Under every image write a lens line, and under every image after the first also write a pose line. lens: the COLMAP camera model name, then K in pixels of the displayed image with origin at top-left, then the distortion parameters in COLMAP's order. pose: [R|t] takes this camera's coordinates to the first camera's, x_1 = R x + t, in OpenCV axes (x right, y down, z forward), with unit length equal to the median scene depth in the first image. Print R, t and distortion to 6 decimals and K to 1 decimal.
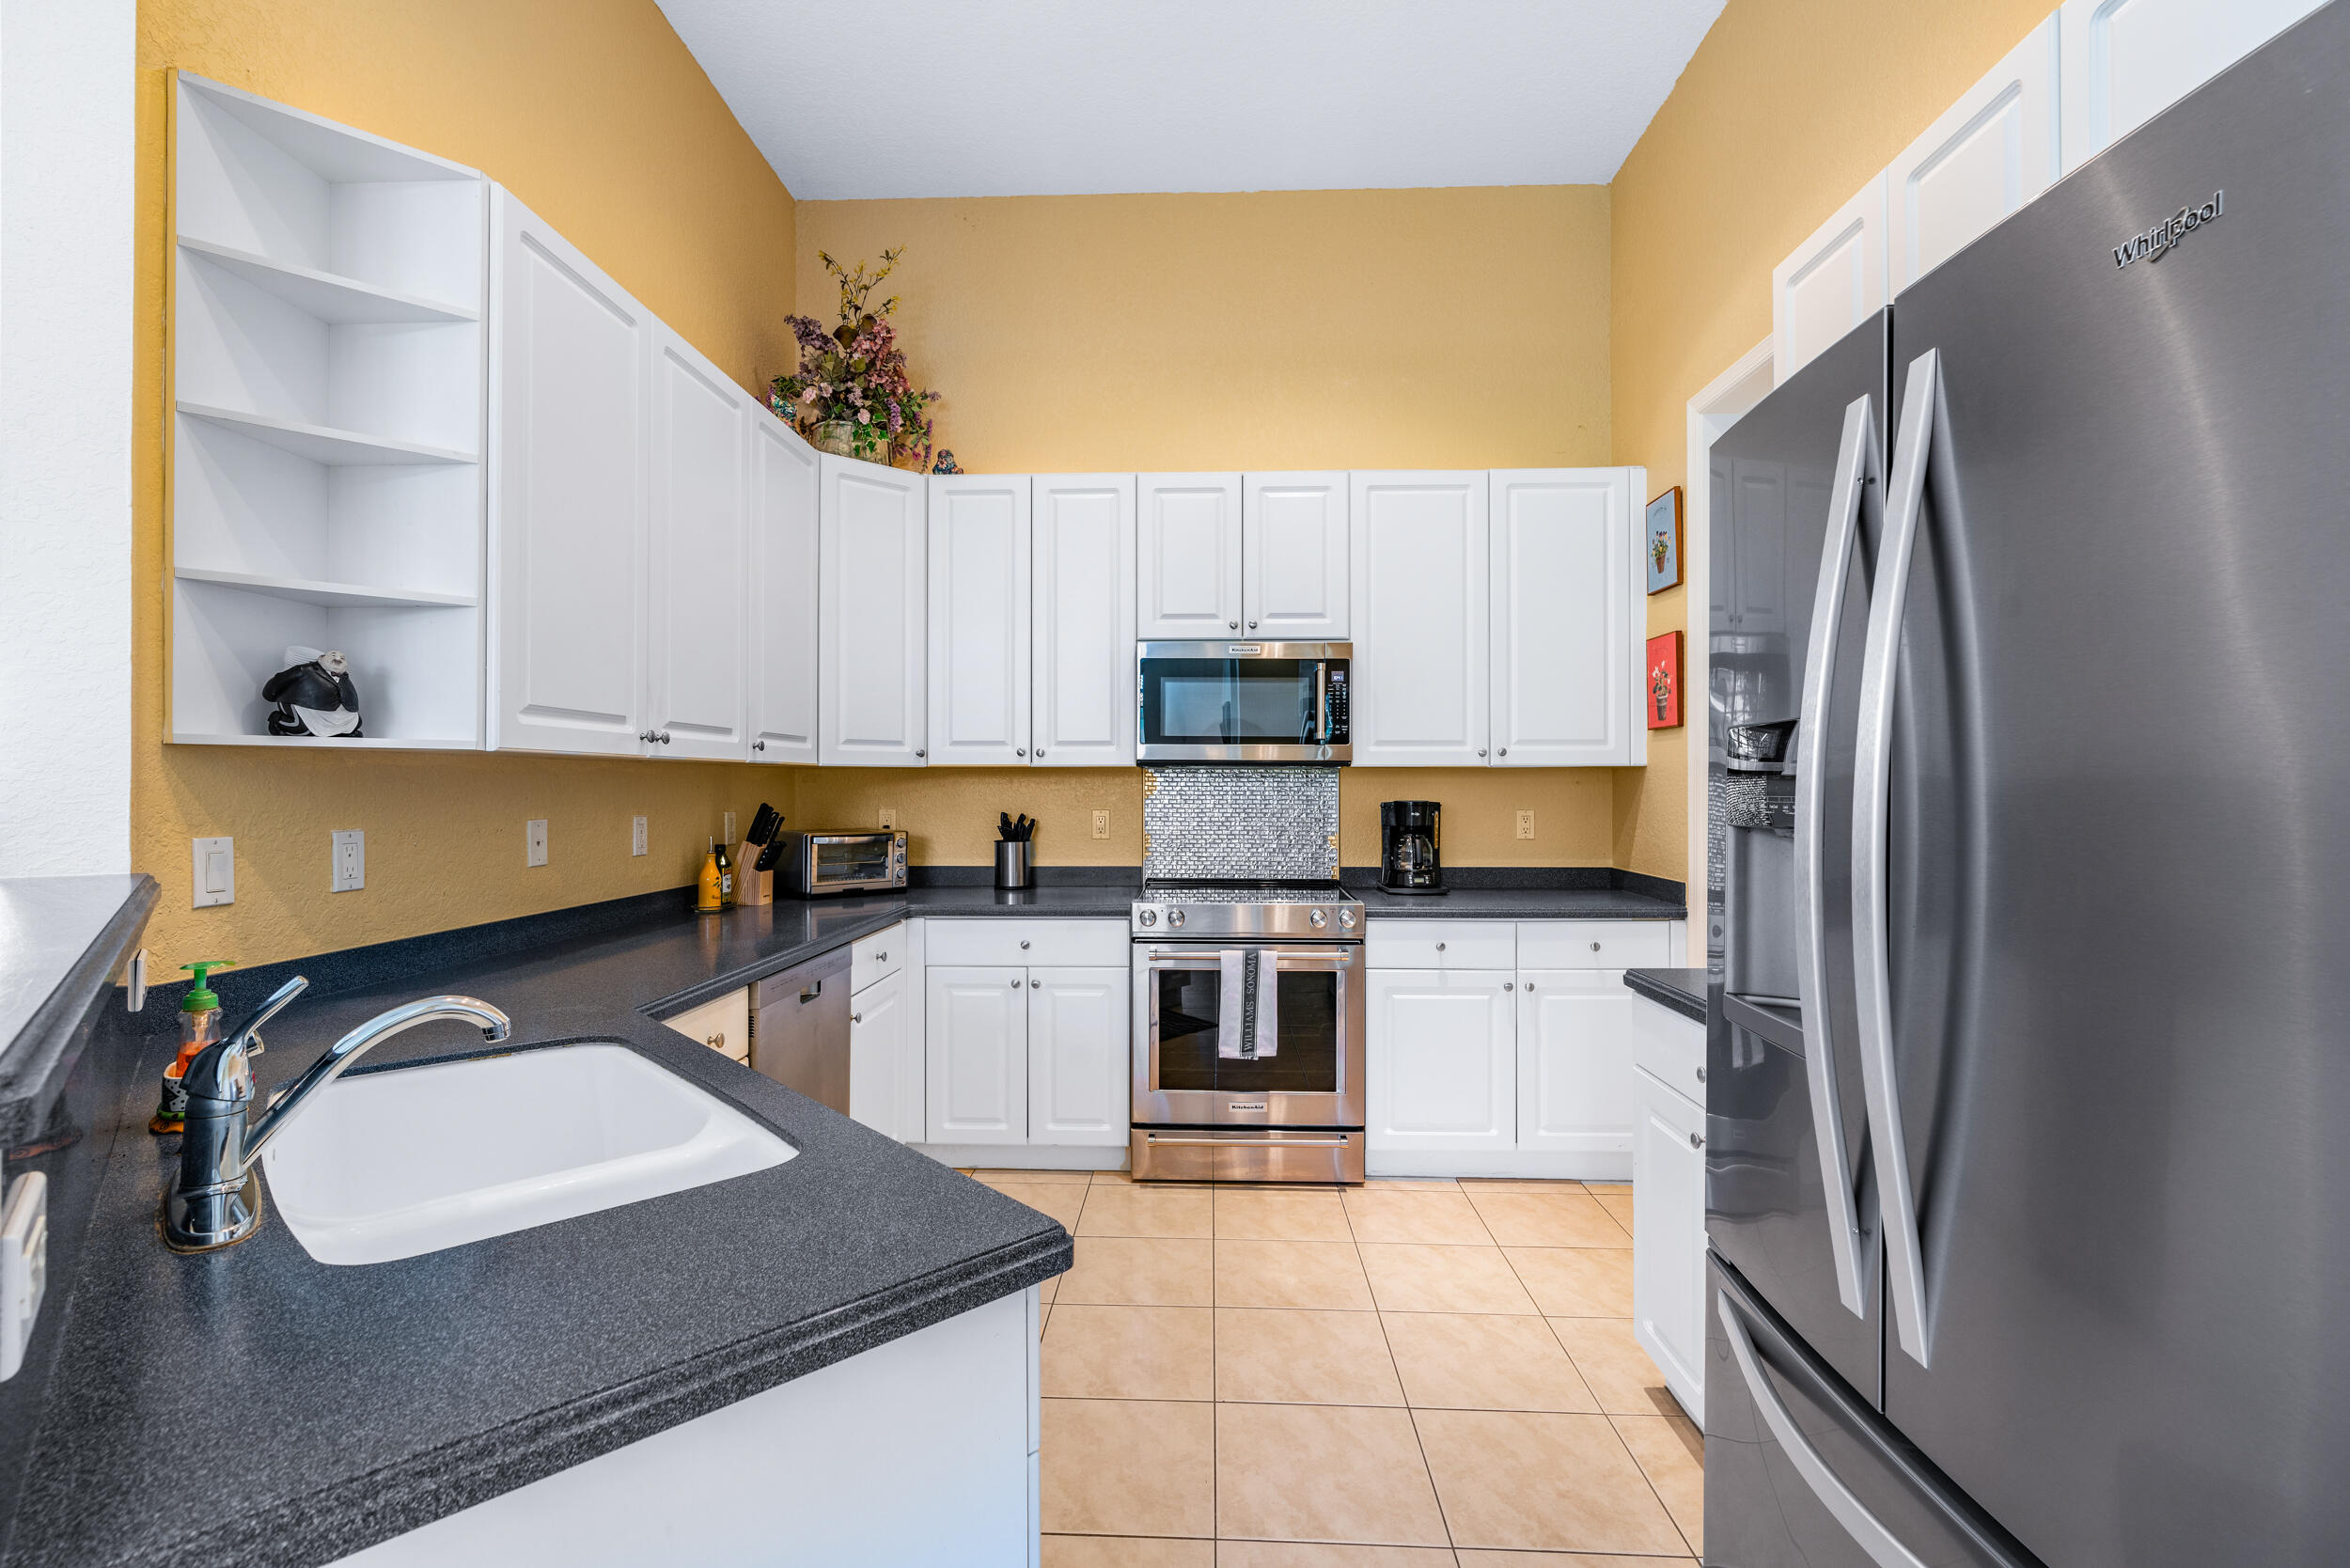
lens RADIAL K [[1055.3, 0, 1166.0], [0, 1055.3, 783.2], [0, 0, 1]] dist [-0.005088, 0.000188]
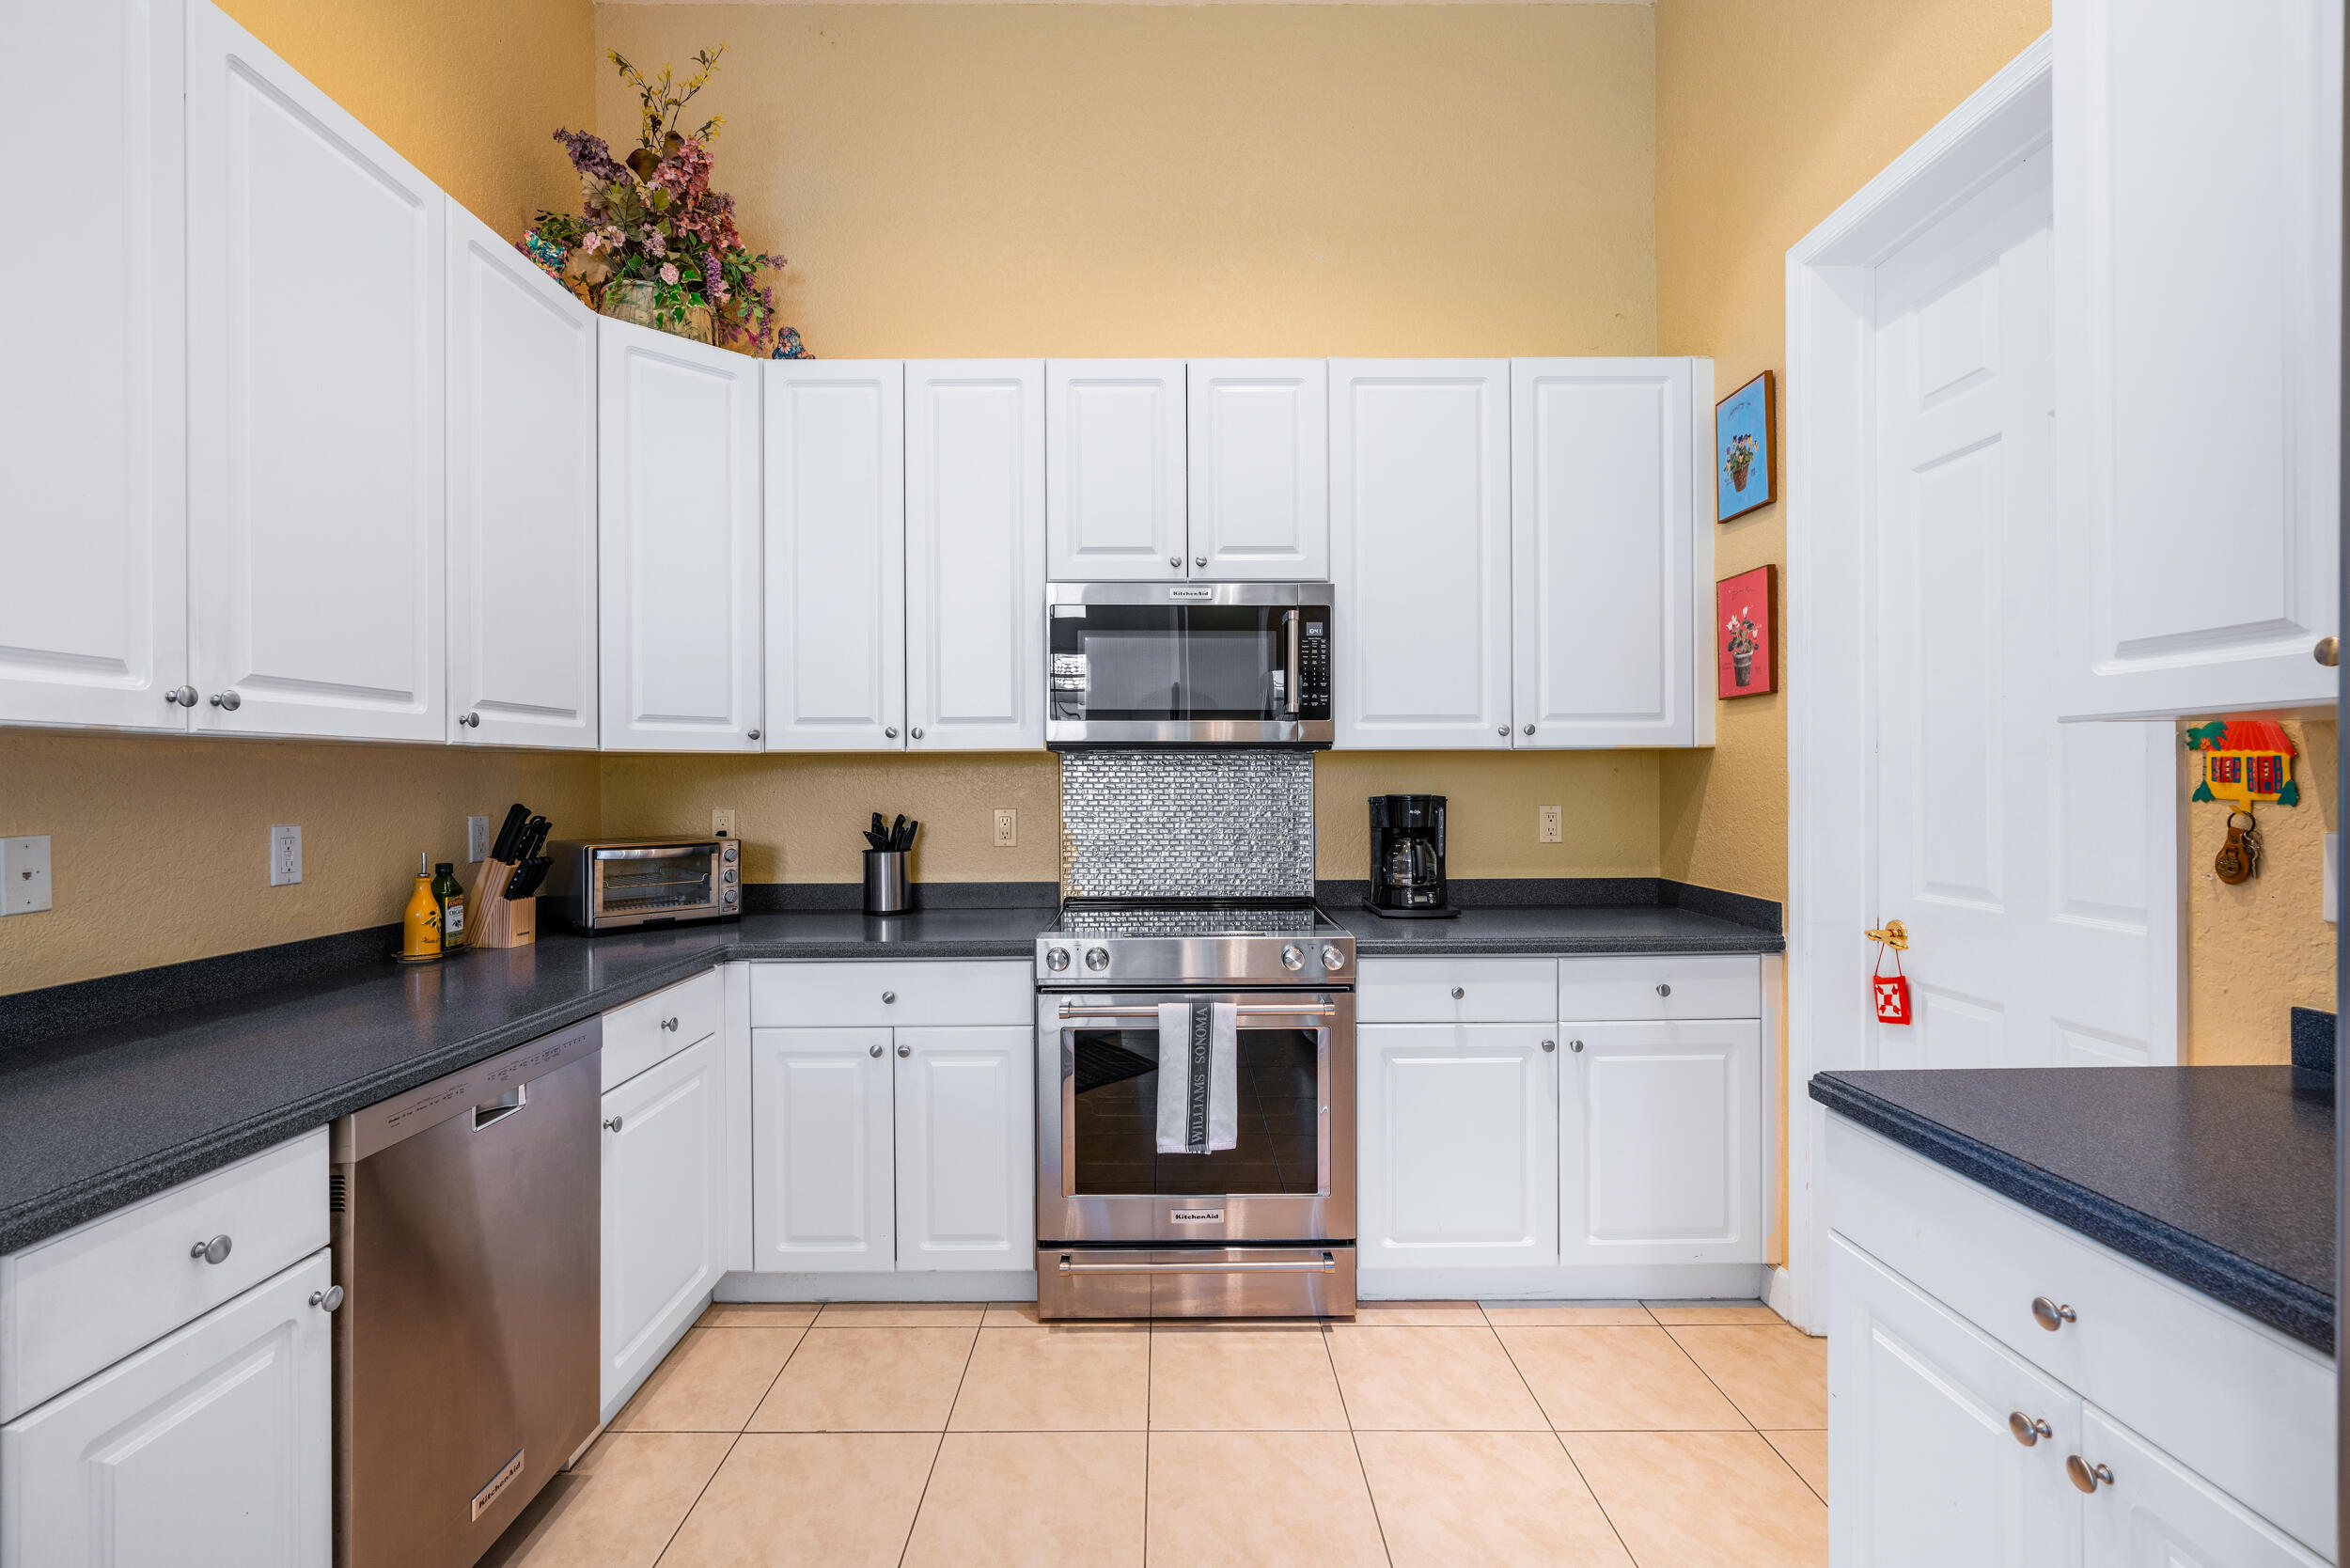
lens RADIAL K [[1055.3, 0, 1166.0], [0, 1055.3, 783.2], [0, 0, 1]] dist [-0.005088, 0.000188]
pose [[0.998955, -0.005510, 0.045375, 0.022849], [0.005185, 0.999960, 0.007288, 0.002030], [-0.045413, -0.007045, 0.998943, 0.255481]]
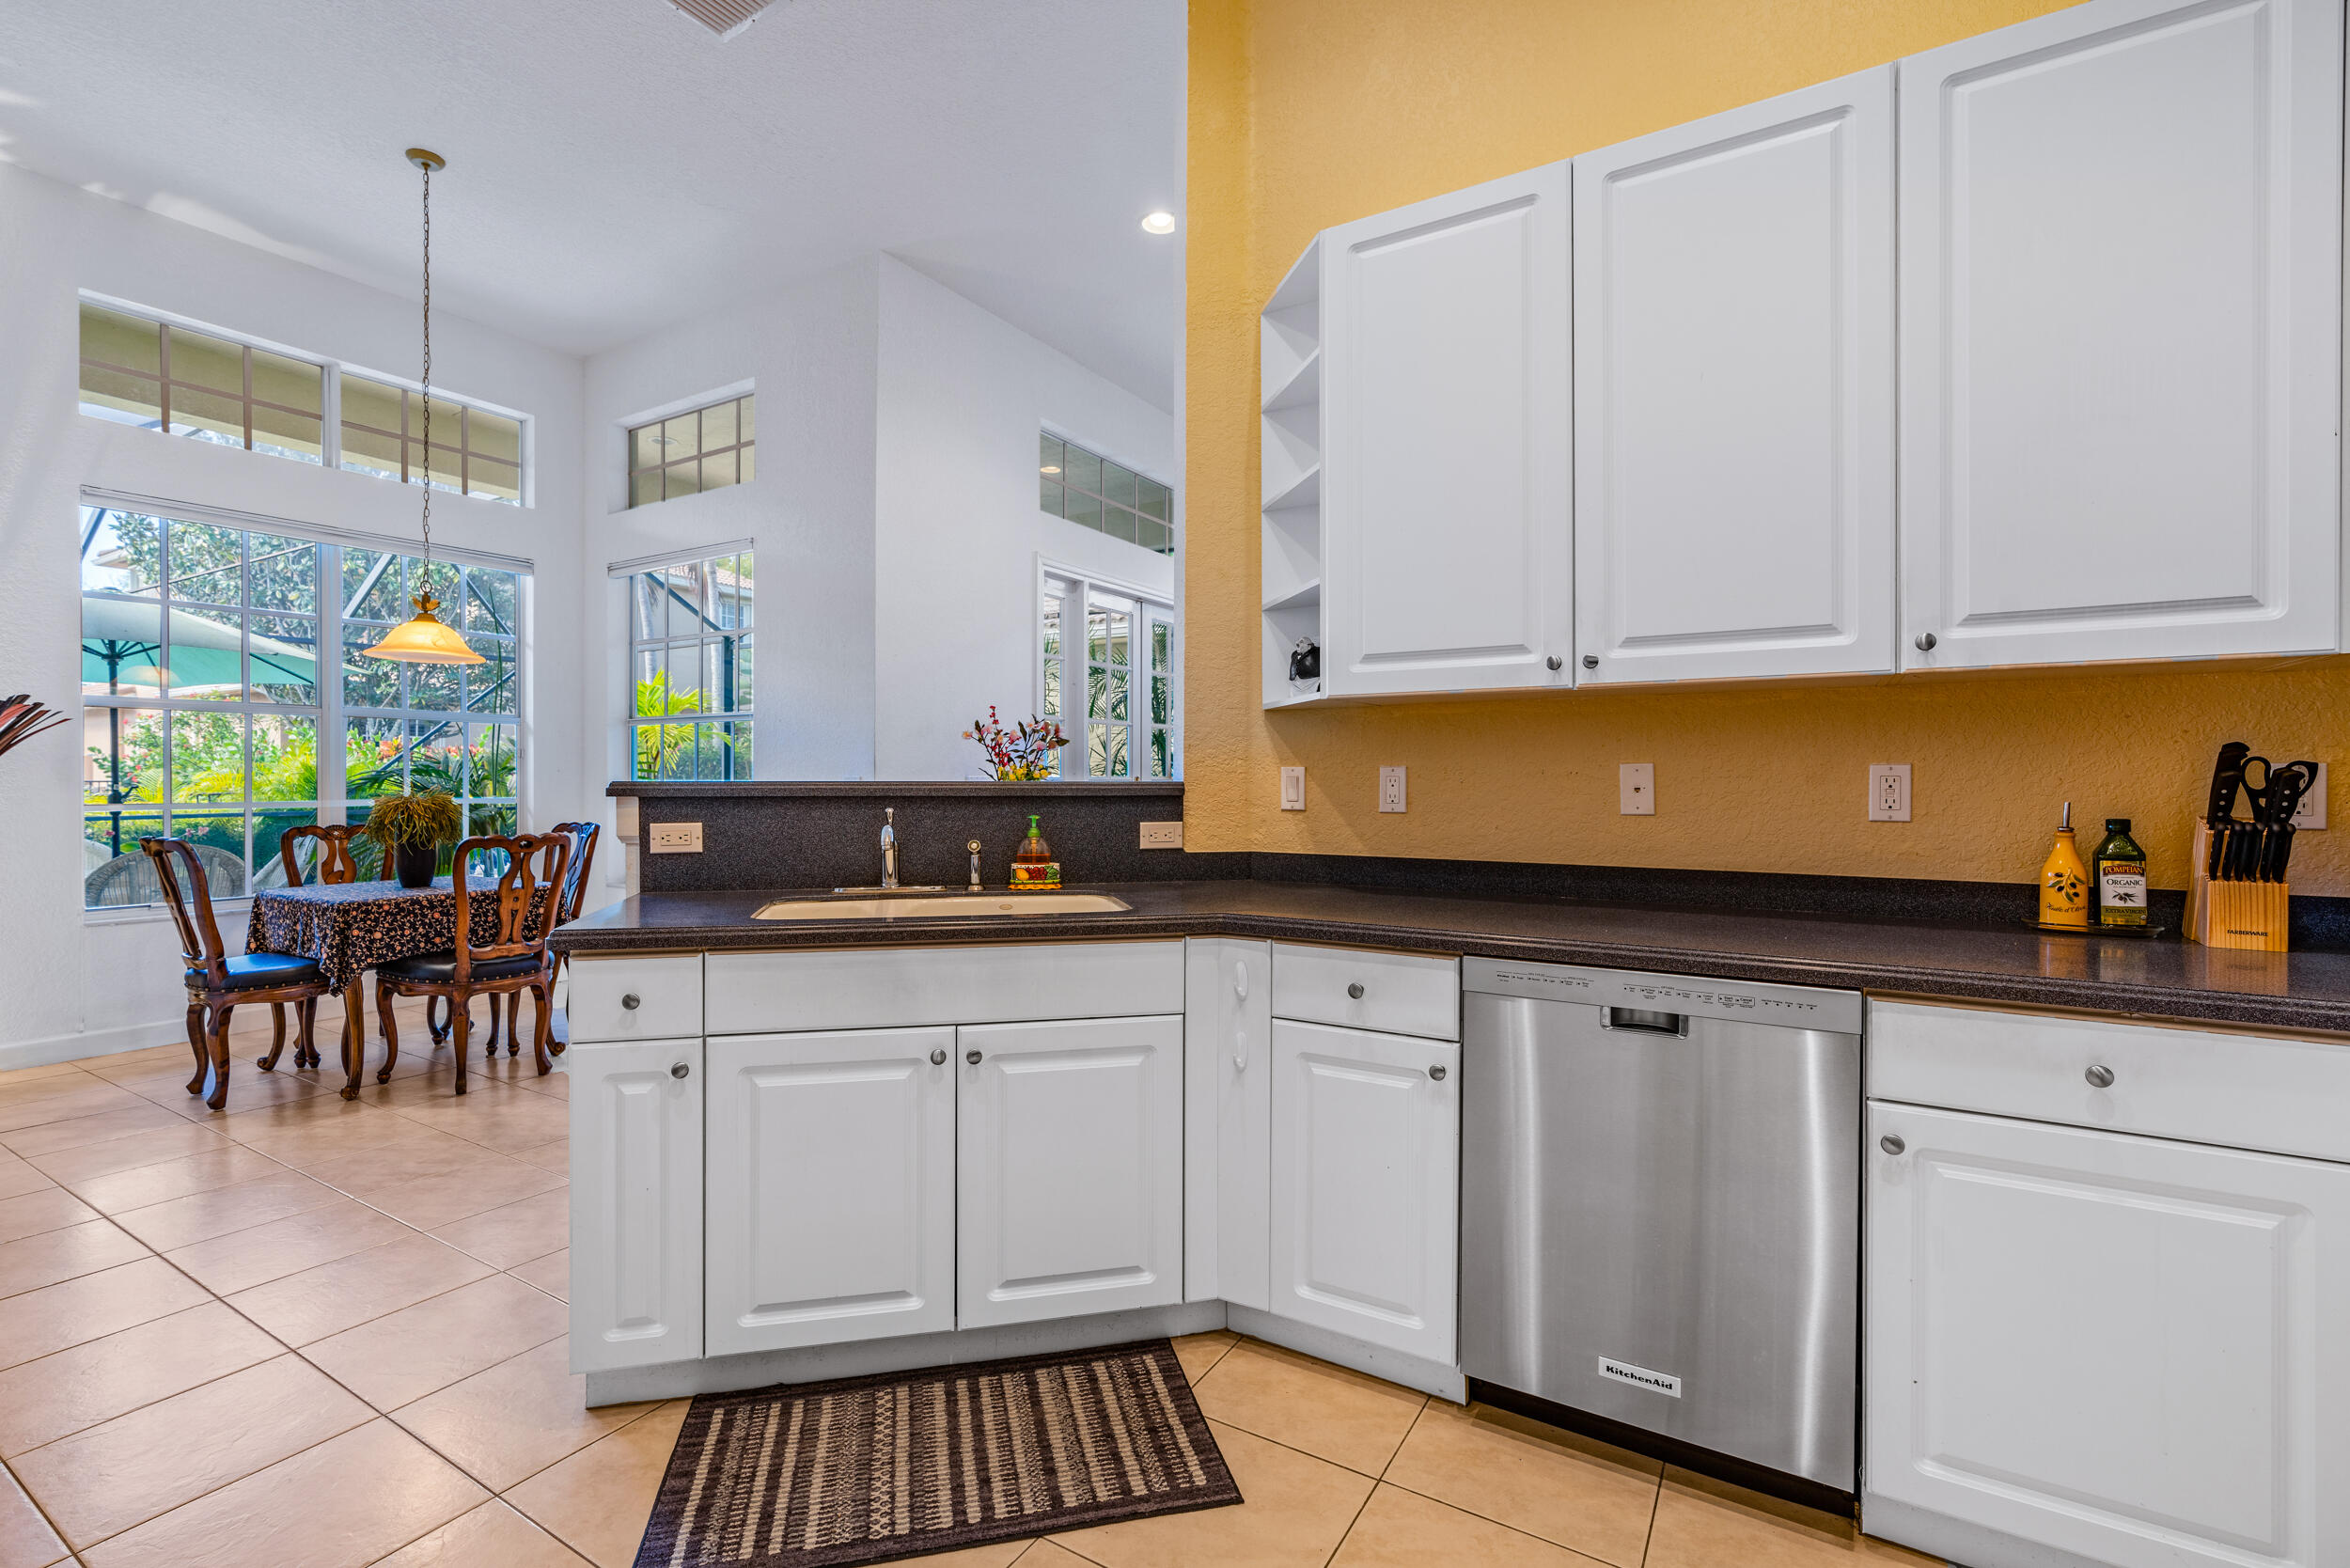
lens RADIAL K [[1055.3, 0, 1166.0], [0, 1055.3, 783.2], [0, 0, 1]] dist [-0.005088, 0.000188]
pose [[-0.488763, 0.003762, -0.872408, 0.274613], [0.002753, 0.999992, 0.002771, 0.033503], [0.872412, -0.001047, -0.488770, 0.762008]]
